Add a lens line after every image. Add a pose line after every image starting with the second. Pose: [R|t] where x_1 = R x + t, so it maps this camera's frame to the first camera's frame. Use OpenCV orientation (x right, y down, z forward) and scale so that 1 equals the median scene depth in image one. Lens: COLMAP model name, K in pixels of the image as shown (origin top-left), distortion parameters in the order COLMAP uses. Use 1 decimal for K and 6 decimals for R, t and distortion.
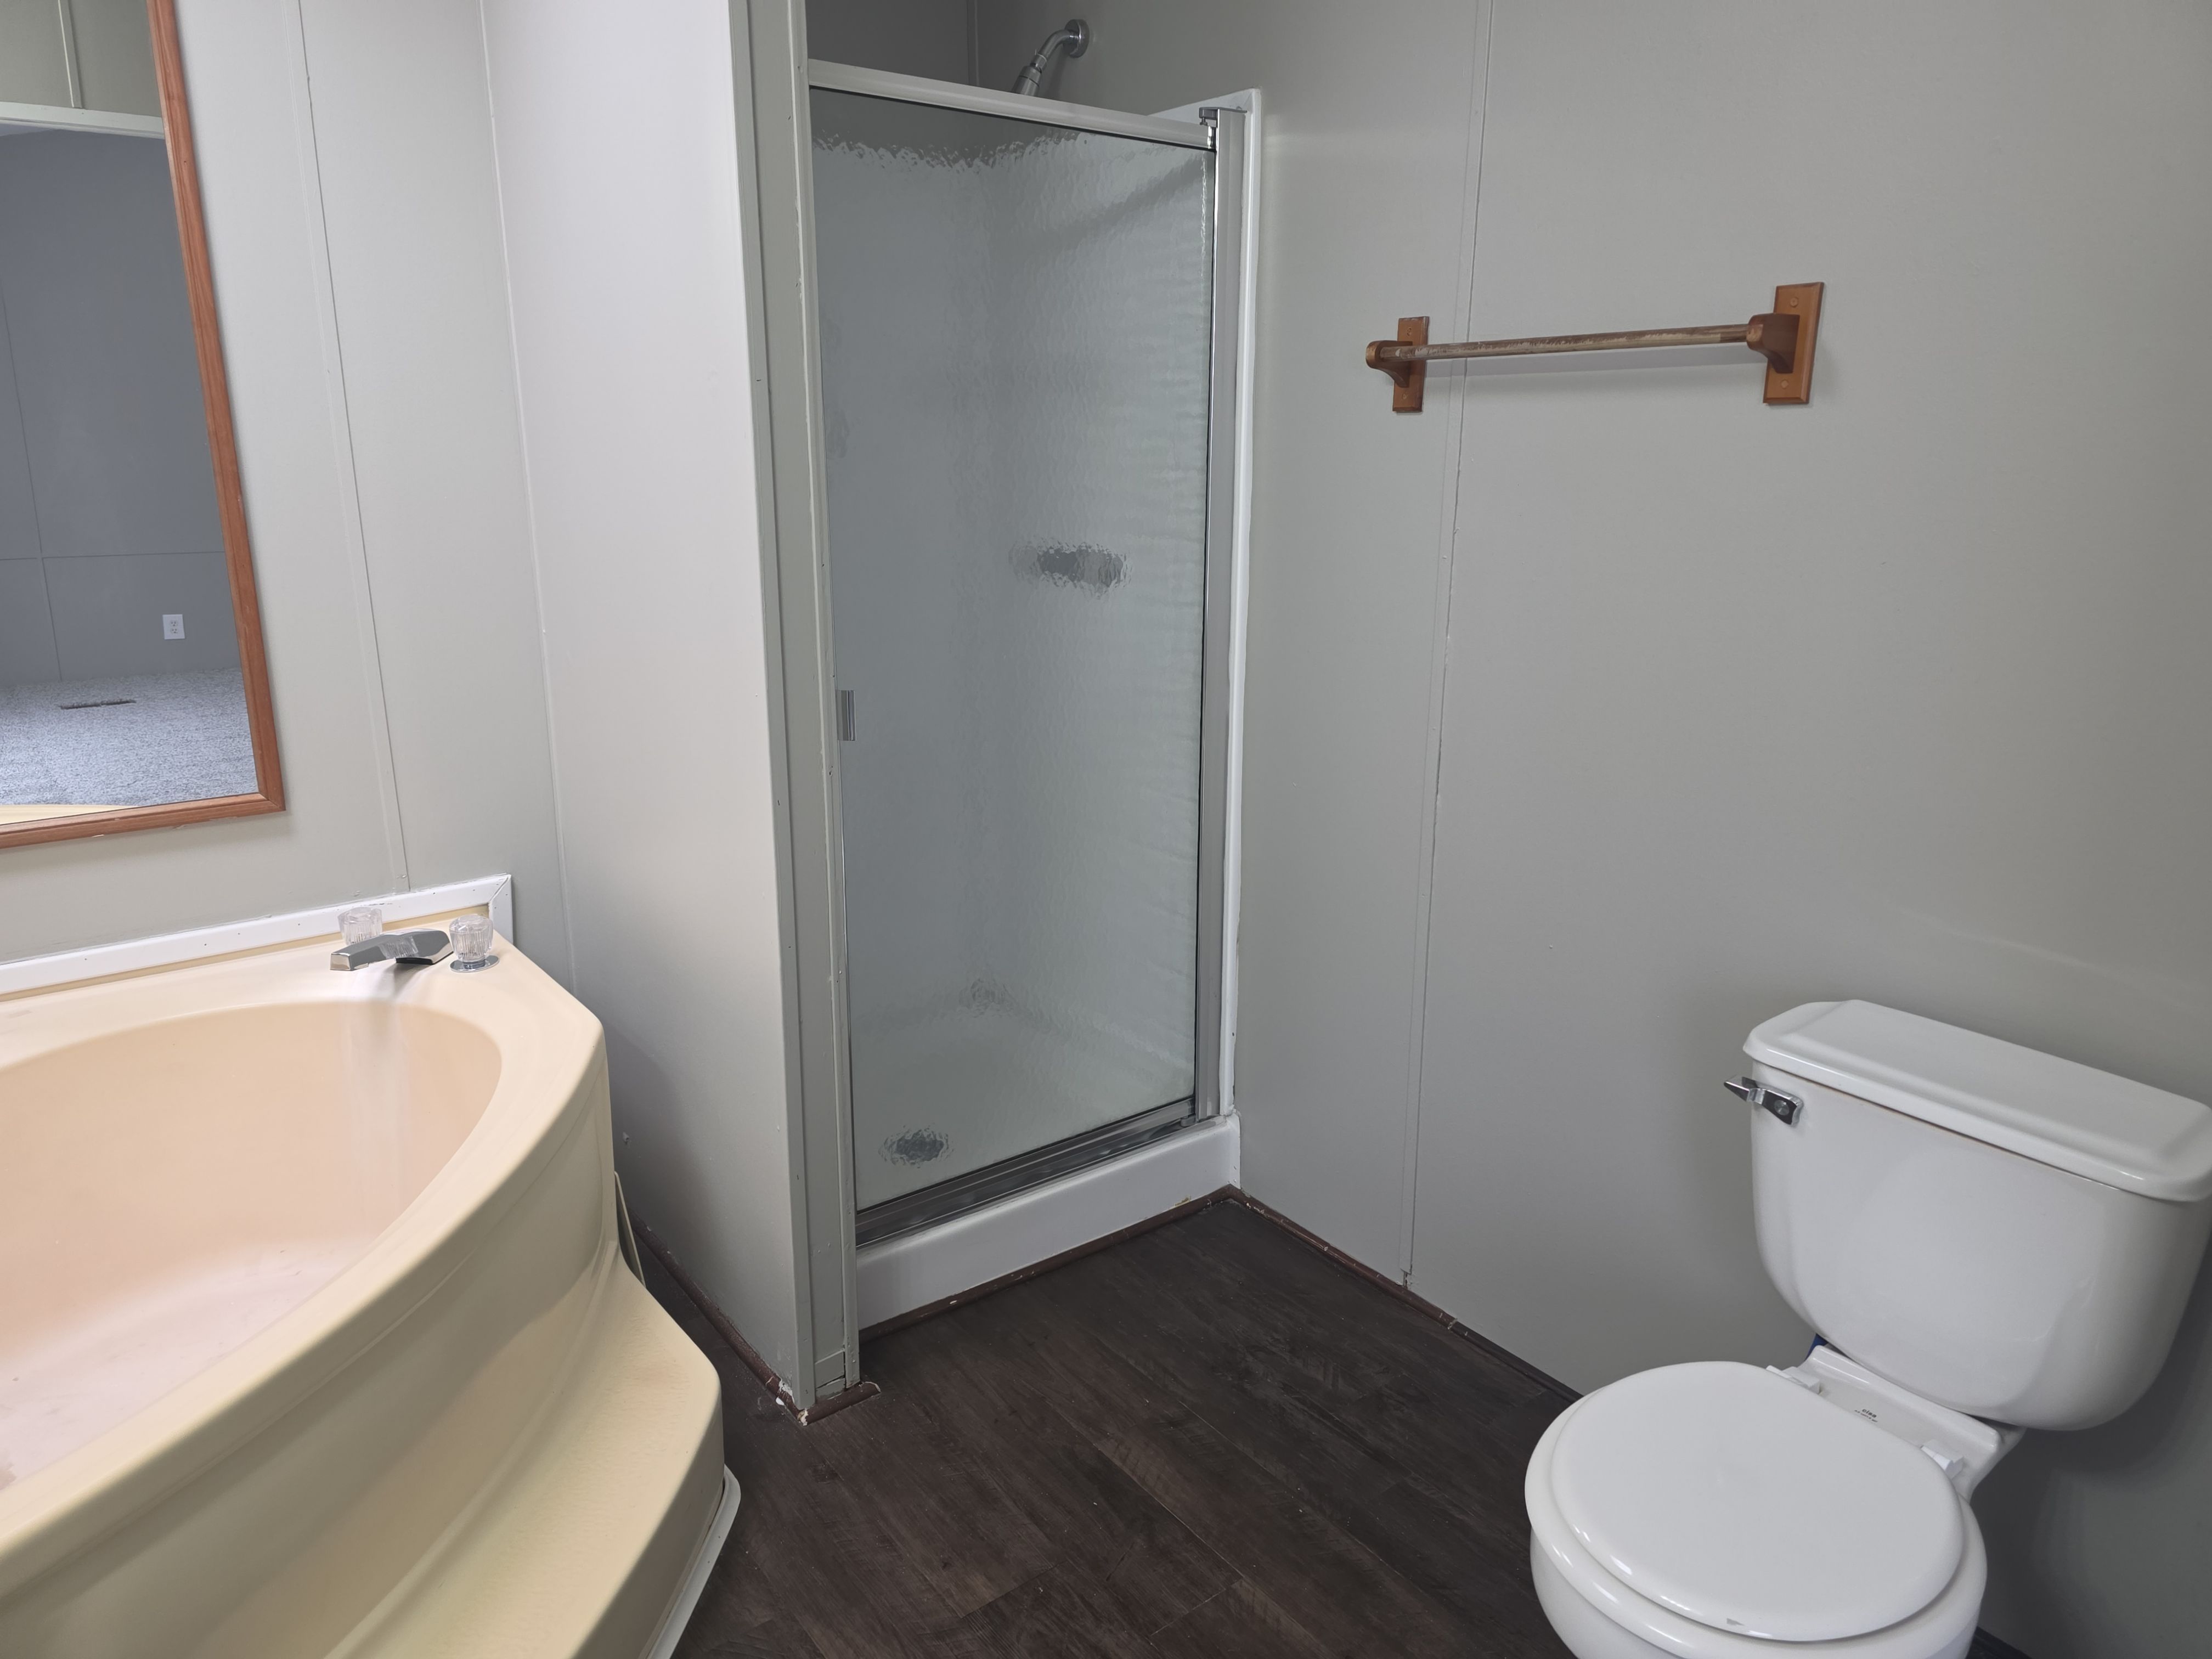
lens RADIAL K [[1485.6, 0, 1097.2], [0, 1485.6, 801.9], [0, 0, 1]] dist [0.078544, -0.076219]
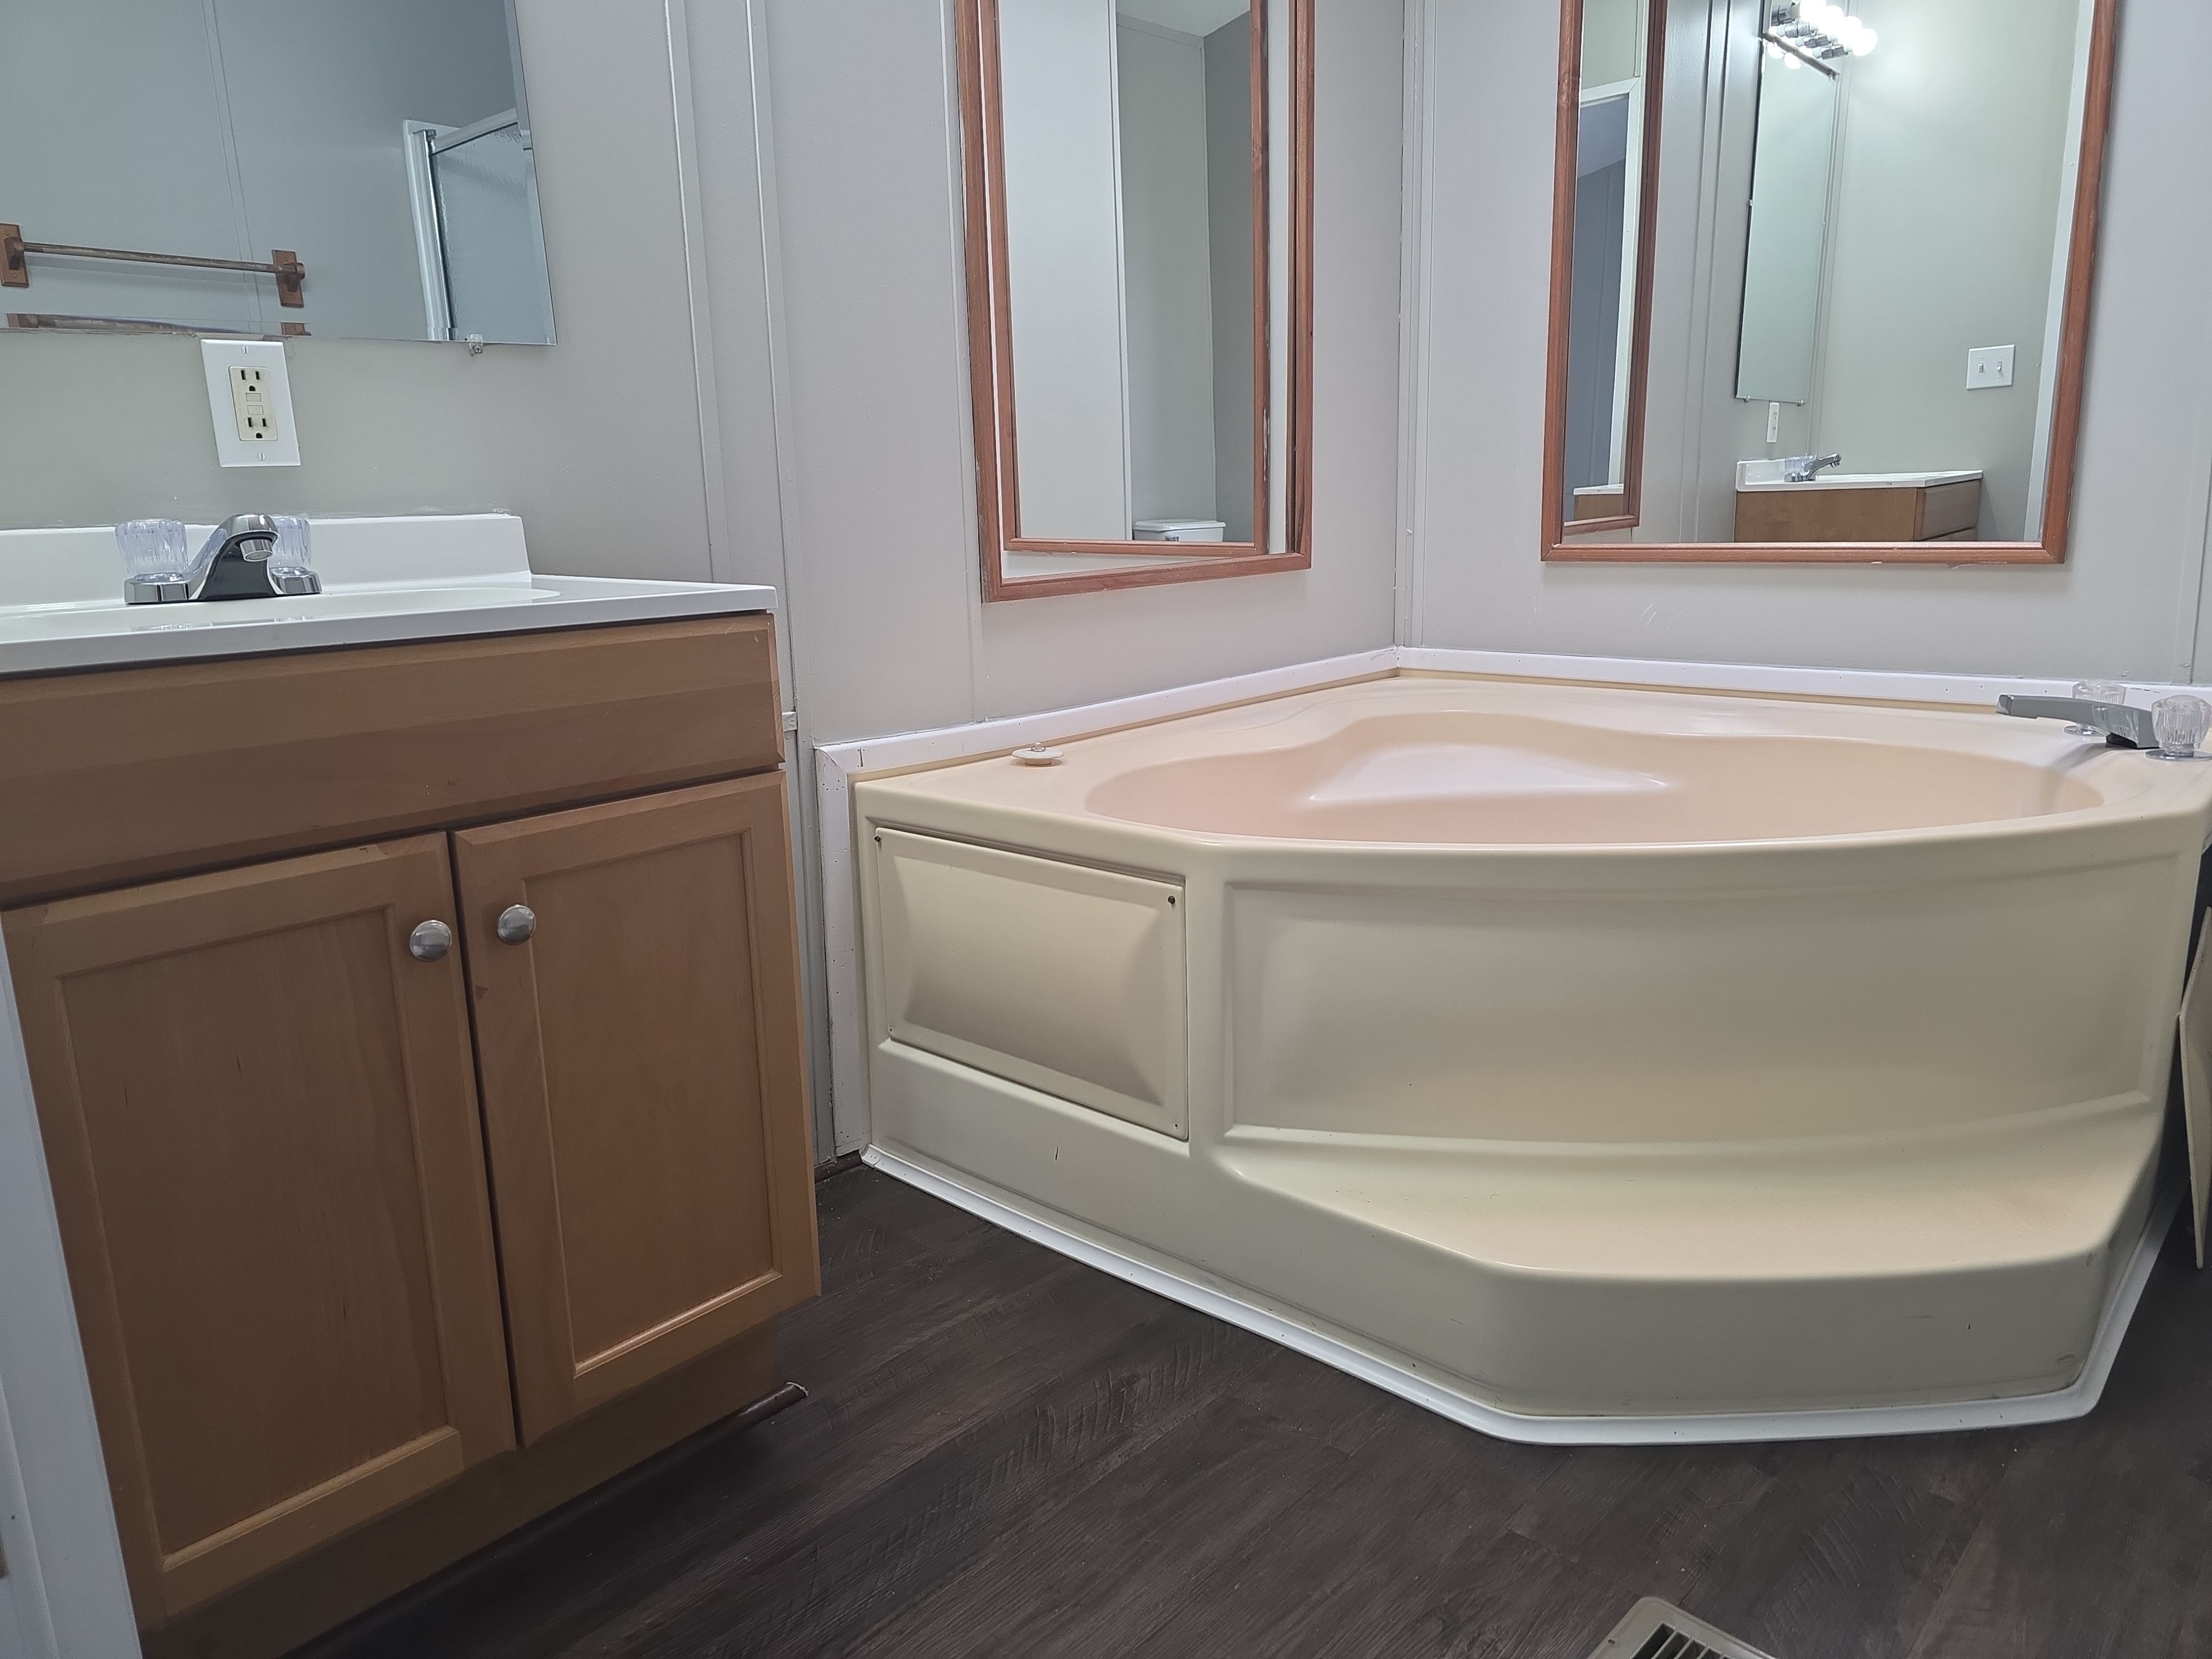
lens RADIAL K [[1477.9, 0, 1089.8], [0, 1477.9, 791.6], [0, 0, 1]] dist [0.073751, -0.070835]
pose [[0.169844, 0.192704, -0.966446, 0.308735], [-0.211979, 0.964882, 0.155139, 0.136581], [0.962402, 0.178517, 0.204729, 0.291574]]
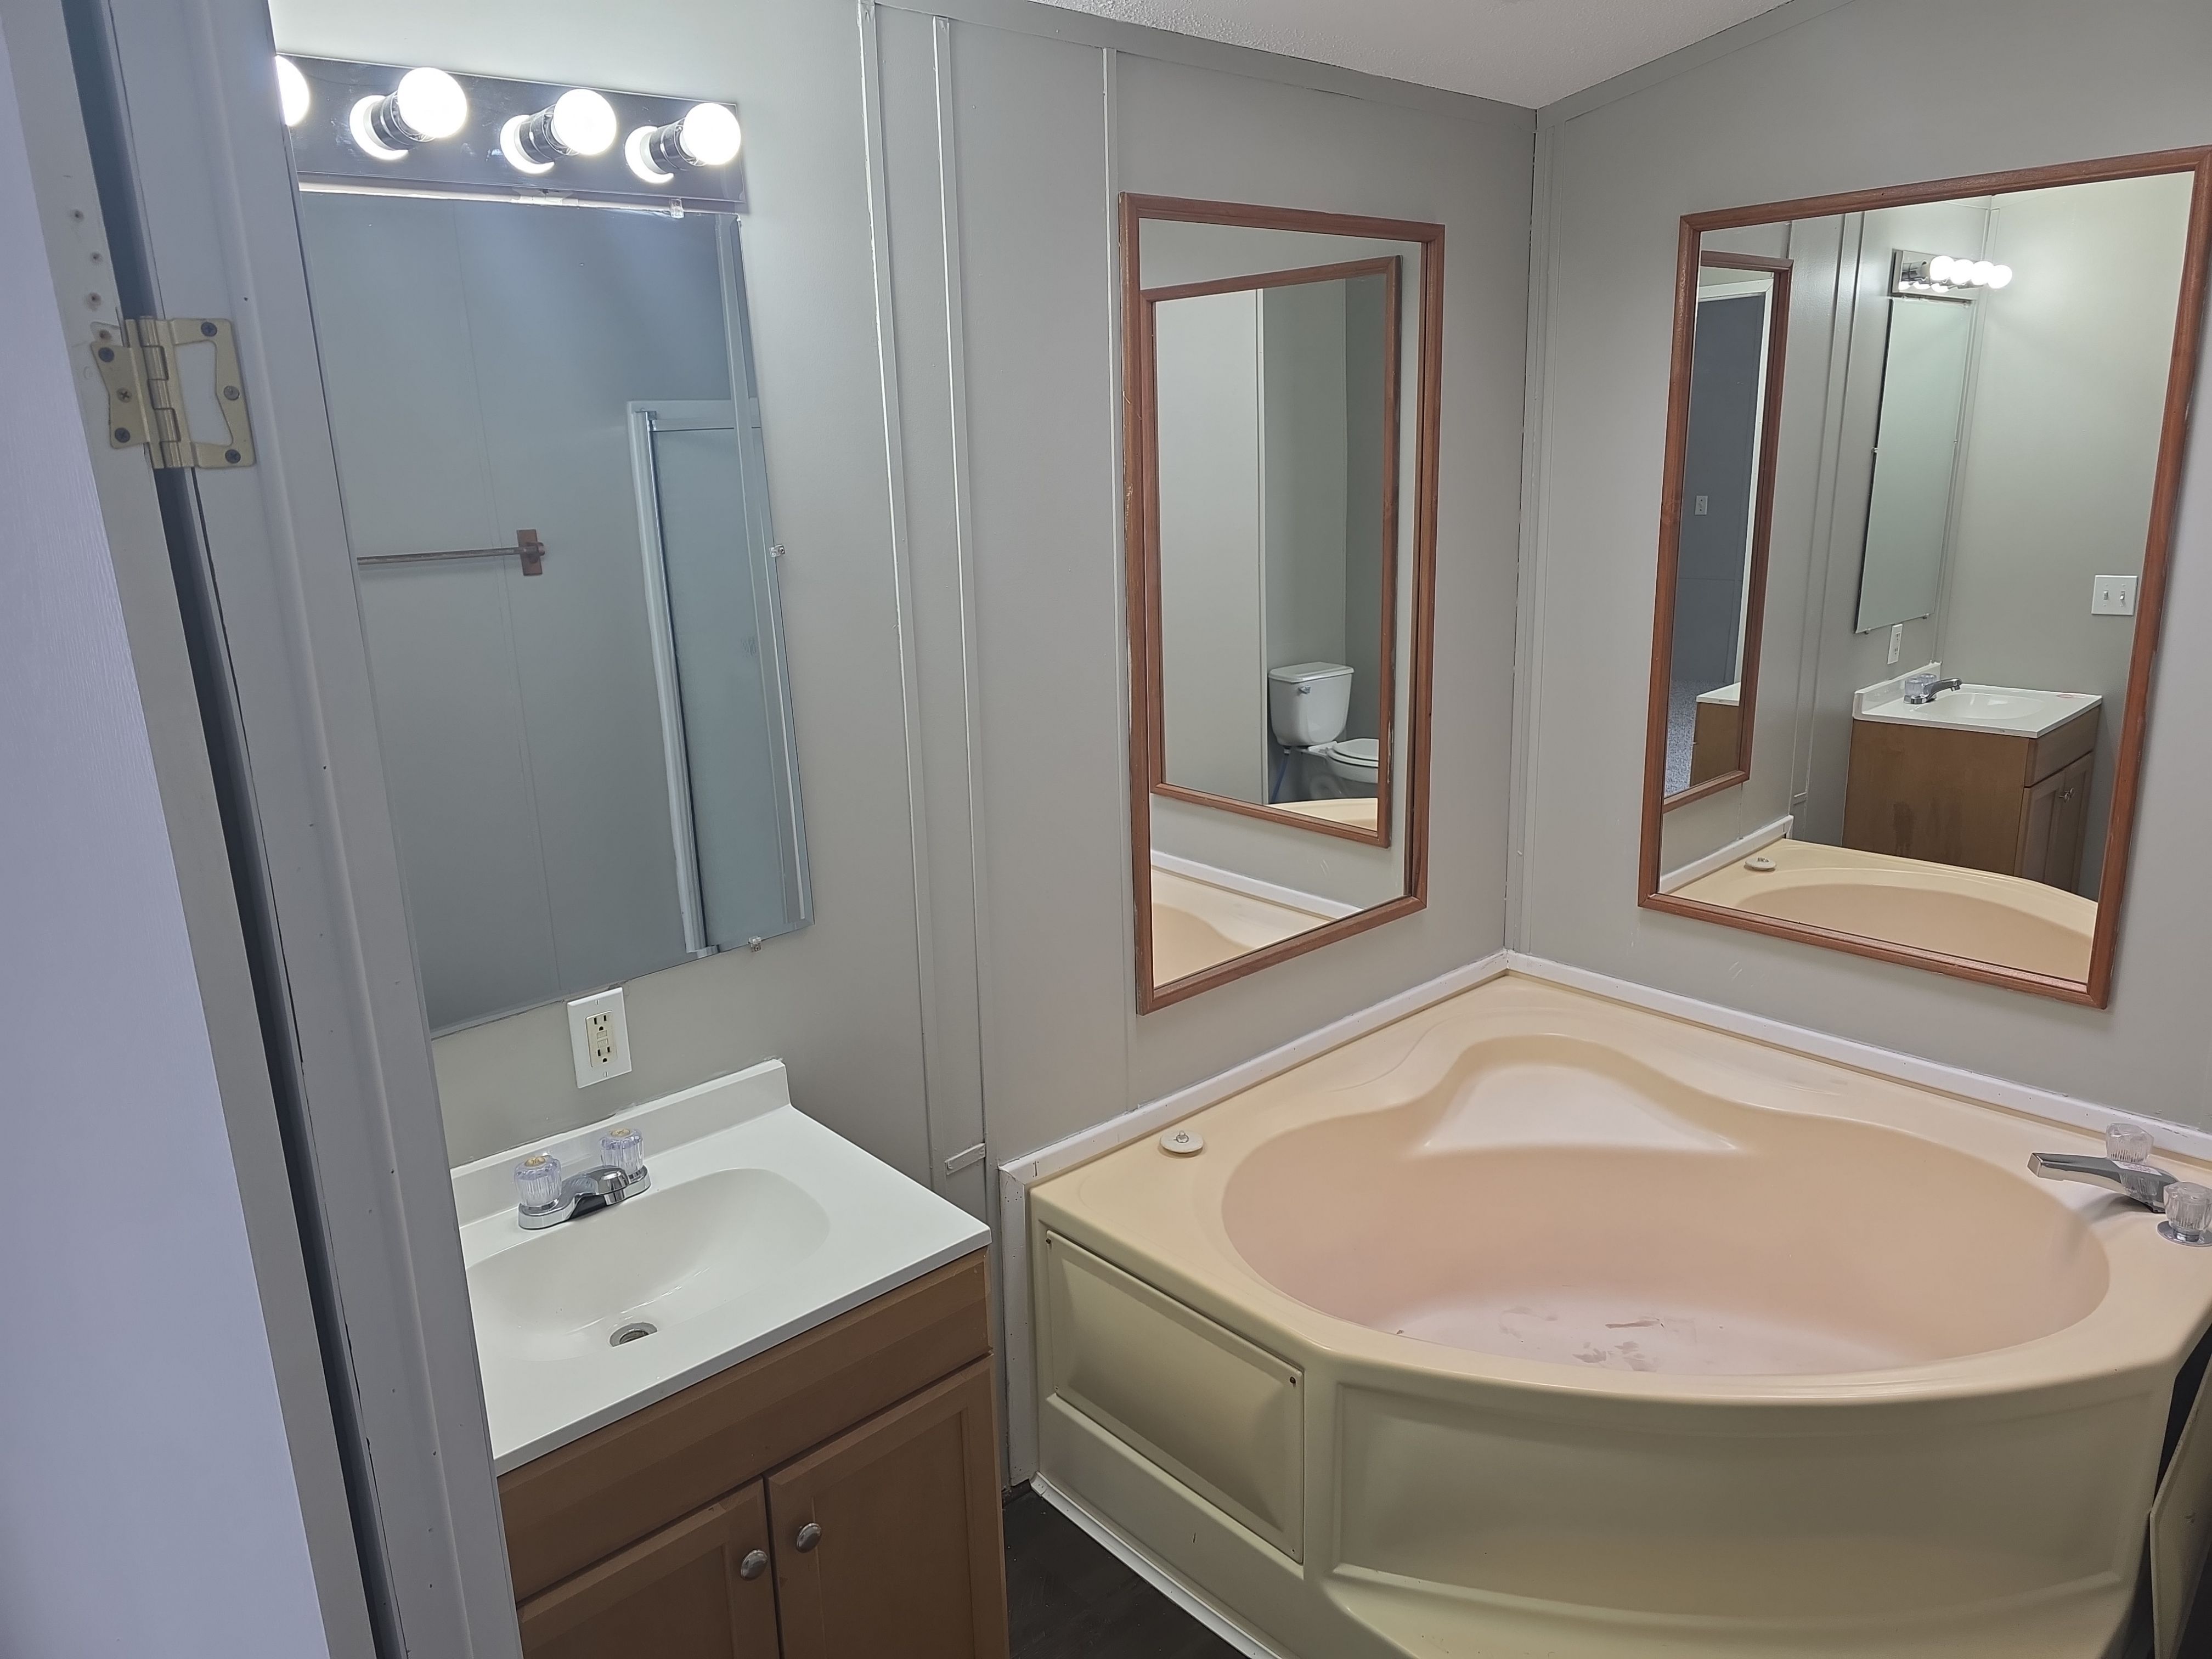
lens RADIAL K [[1485.6, 0, 1097.2], [0, 1485.6, 801.9], [0, 0, 1]] dist [0.078544, -0.076219]
pose [[0.085248, 0.237208, -0.967711, 0.413382], [-0.212633, 0.953203, 0.214920, -0.227454], [0.973406, 0.187446, 0.131697, 0.183737]]
